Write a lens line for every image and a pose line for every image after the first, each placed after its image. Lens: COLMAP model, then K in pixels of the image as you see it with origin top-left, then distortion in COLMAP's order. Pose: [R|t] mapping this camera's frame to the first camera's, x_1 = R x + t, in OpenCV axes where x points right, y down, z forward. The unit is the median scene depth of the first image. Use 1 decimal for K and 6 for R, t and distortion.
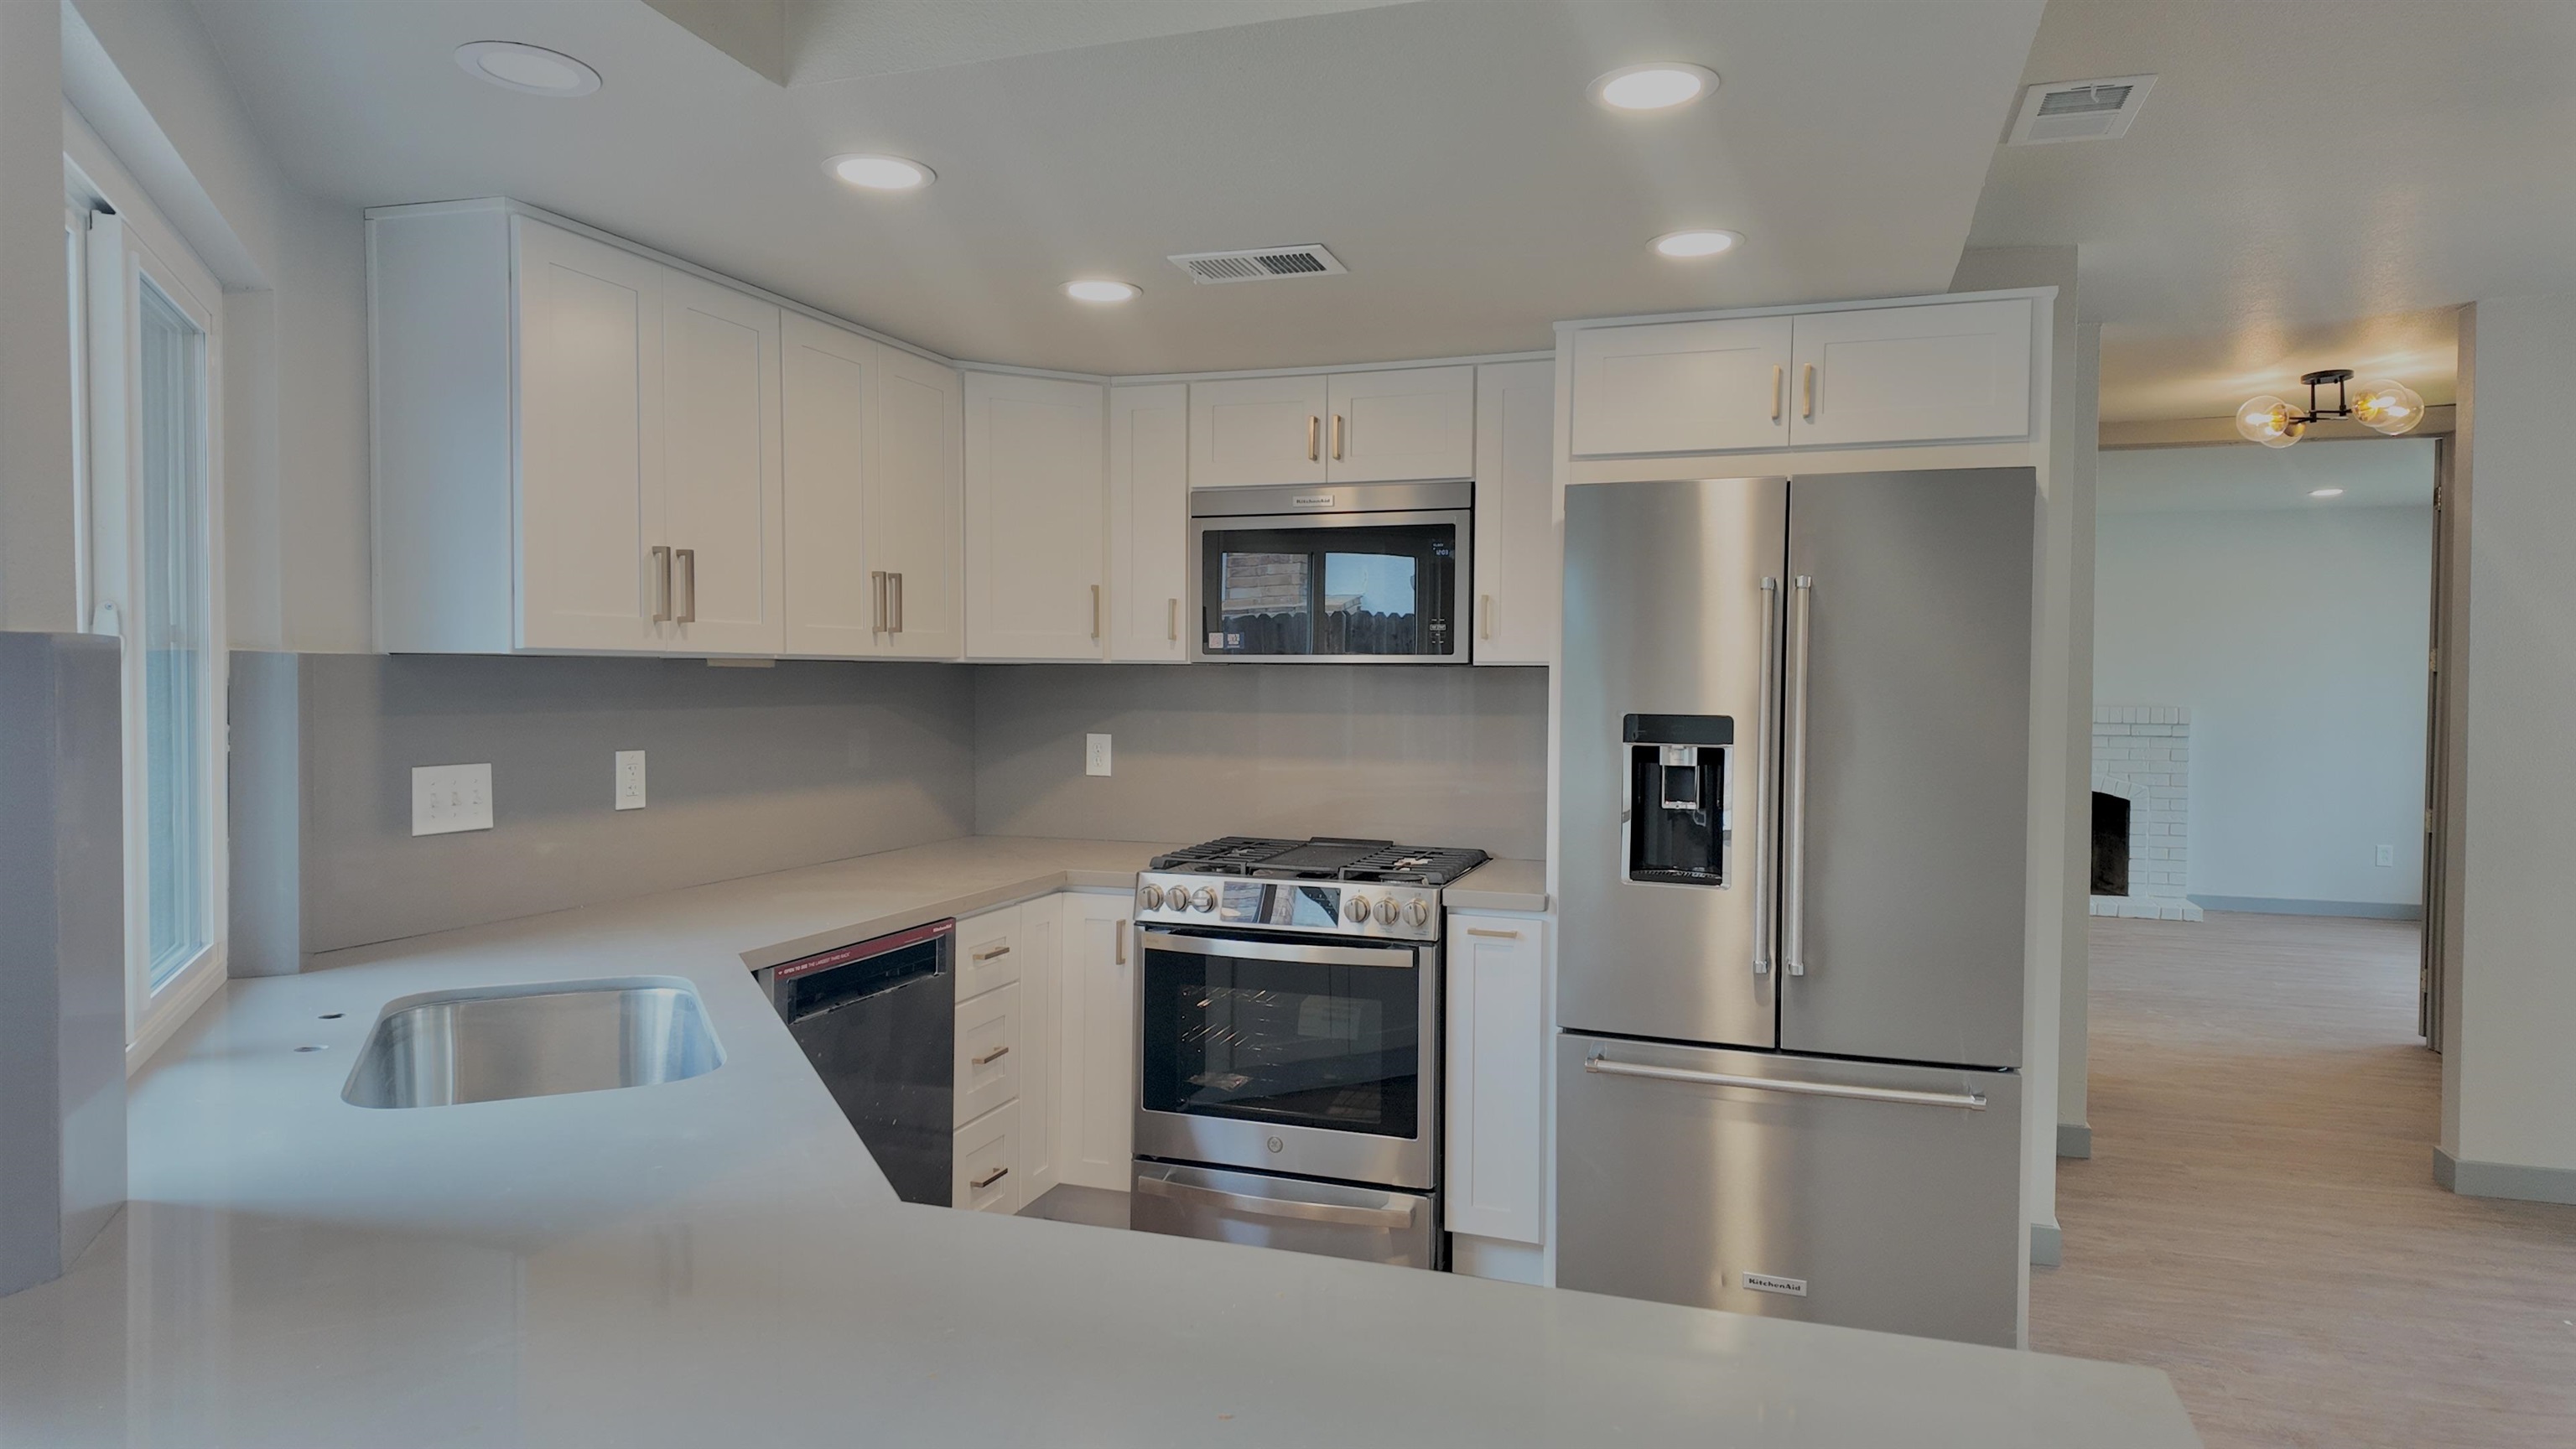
lens RADIAL K [[1485.6, 0, 1288.0], [0, 1485.6, 724.5], [0, 0, 1]] dist [0.125490, -0.113081]
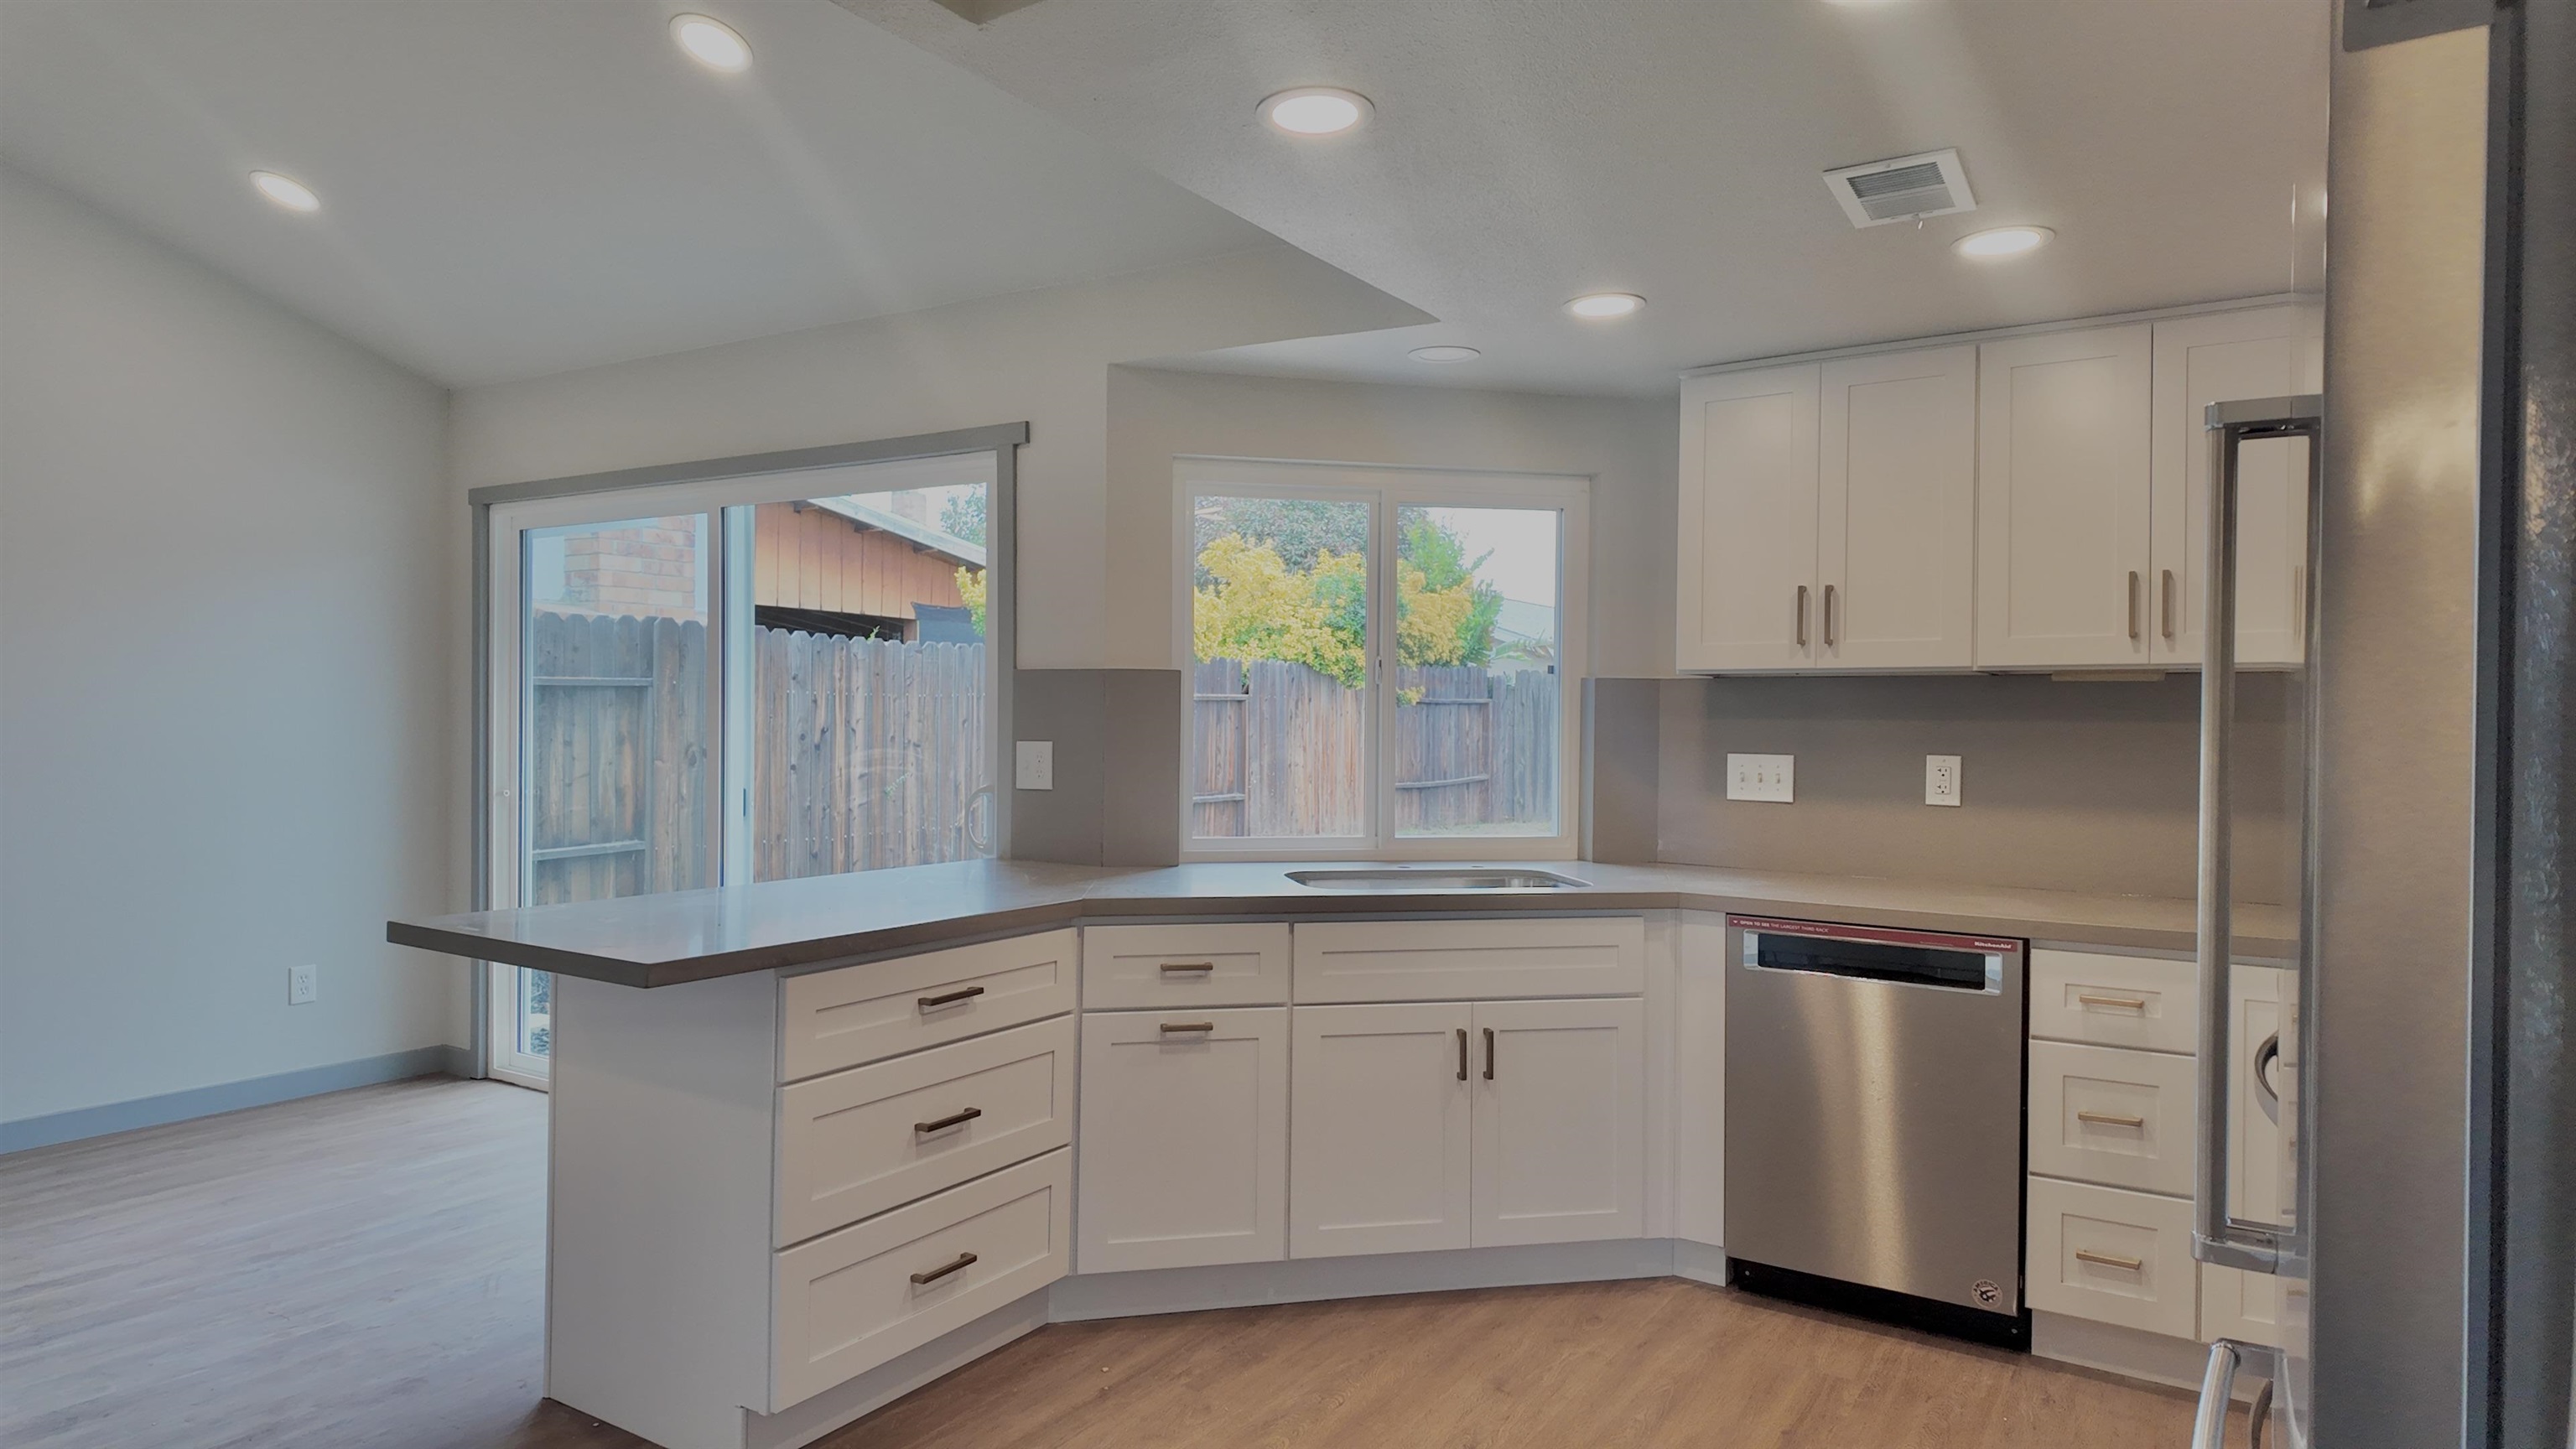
lens RADIAL K [[1500.6, 0, 1288.0], [0, 1500.6, 724.5], [0, 0, 1]] dist [-0.002306, -0.003134]
pose [[-0.223575, -0.002724, -0.974683, 0.786210], [-0.042190, 0.999086, 0.006886, 0.006993], [0.973773, 0.042661, -0.223486, 0.757373]]
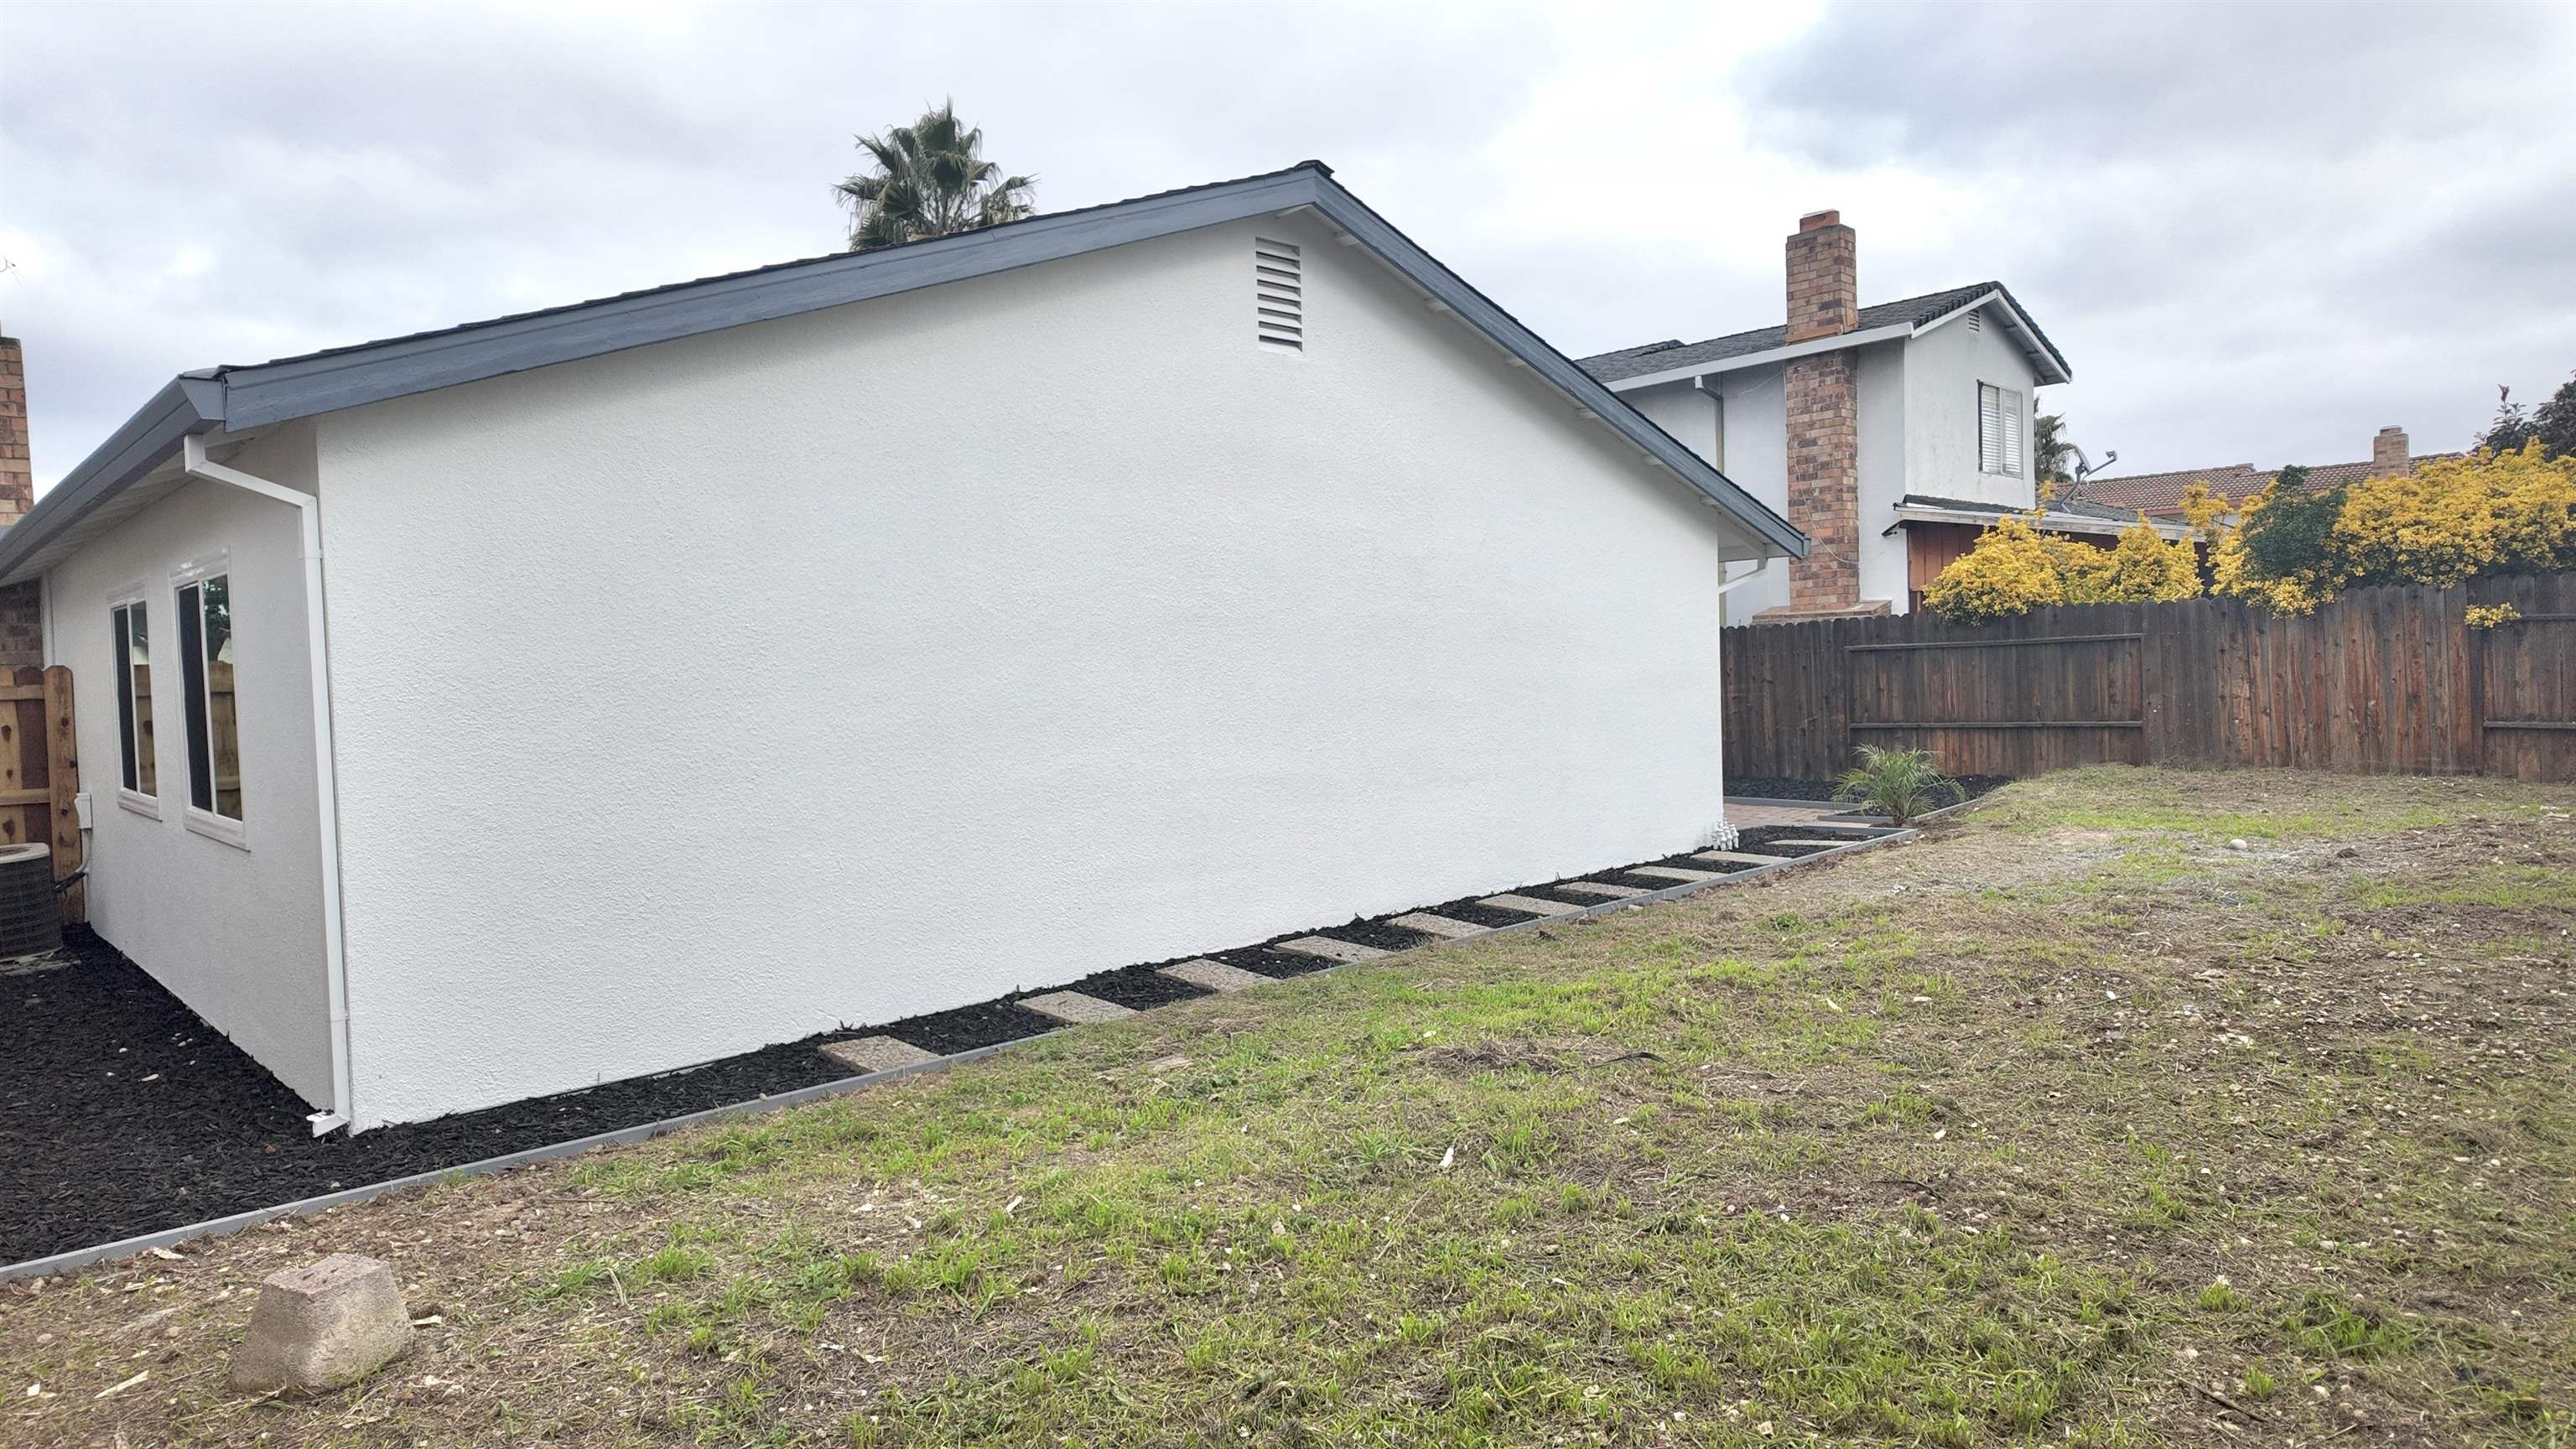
lens RADIAL K [[1500.6, 0, 1288.0], [0, 1500.6, 724.5], [0, 0, 1]] dist [-0.002306, -0.003134]
pose [[-0.898265, 0.008198, 0.439379, -2.477293], [0.040934, 0.997040, 0.065083, -0.153038], [-0.437545, 0.076448, -0.895941, 4.604045]]
